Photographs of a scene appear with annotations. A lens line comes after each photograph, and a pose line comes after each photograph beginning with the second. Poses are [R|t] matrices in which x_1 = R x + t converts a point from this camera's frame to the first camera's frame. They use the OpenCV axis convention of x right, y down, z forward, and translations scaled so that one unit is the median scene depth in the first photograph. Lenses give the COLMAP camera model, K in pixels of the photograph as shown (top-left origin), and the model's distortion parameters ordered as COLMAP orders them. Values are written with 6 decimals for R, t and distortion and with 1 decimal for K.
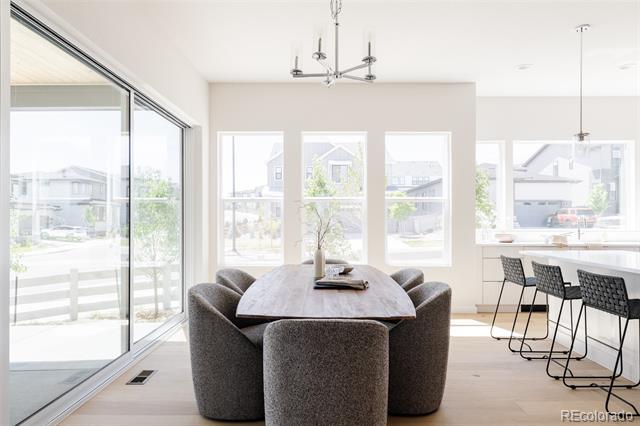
lens RADIAL K [[411.2, 0, 320.0], [0, 411.2, 213.0], [0, 0, 1]] dist [0.017504, 0.000312]
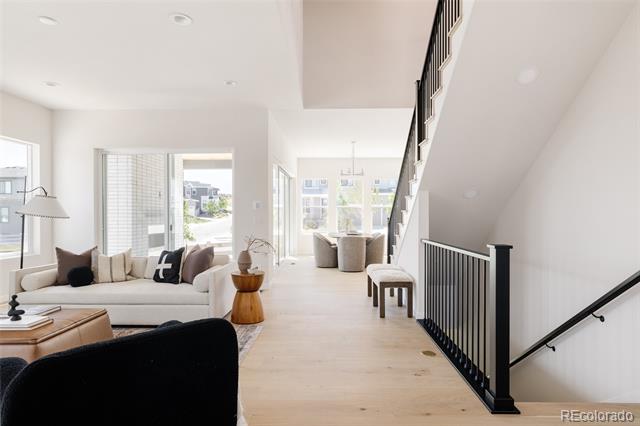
lens RADIAL K [[367.5, 0, 320.0], [0, 367.5, 213.0], [0, 0, 1]] dist [-0.000624, 0.000098]
pose [[0.999700, 0.000801, -0.024496, -0.079078], [-0.000525, 0.999936, 0.011258, -0.019680], [0.024503, -0.011242, 0.999637, -1.050883]]
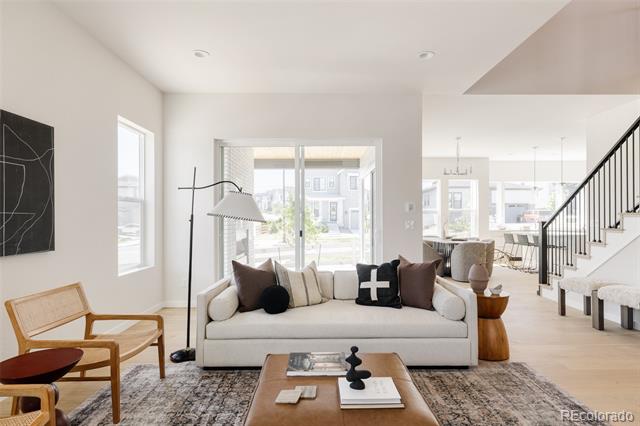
lens RADIAL K [[361.9, 0, 320.0], [0, 361.9, 213.0], [0, 0, 1]] dist [0.002300, 0.000434]
pose [[0.999959, 0.000153, 0.009089, -0.514708], [-0.000158, 1.000000, 0.000616, -0.015746], [-0.009089, -0.000618, 0.999959, -0.878234]]
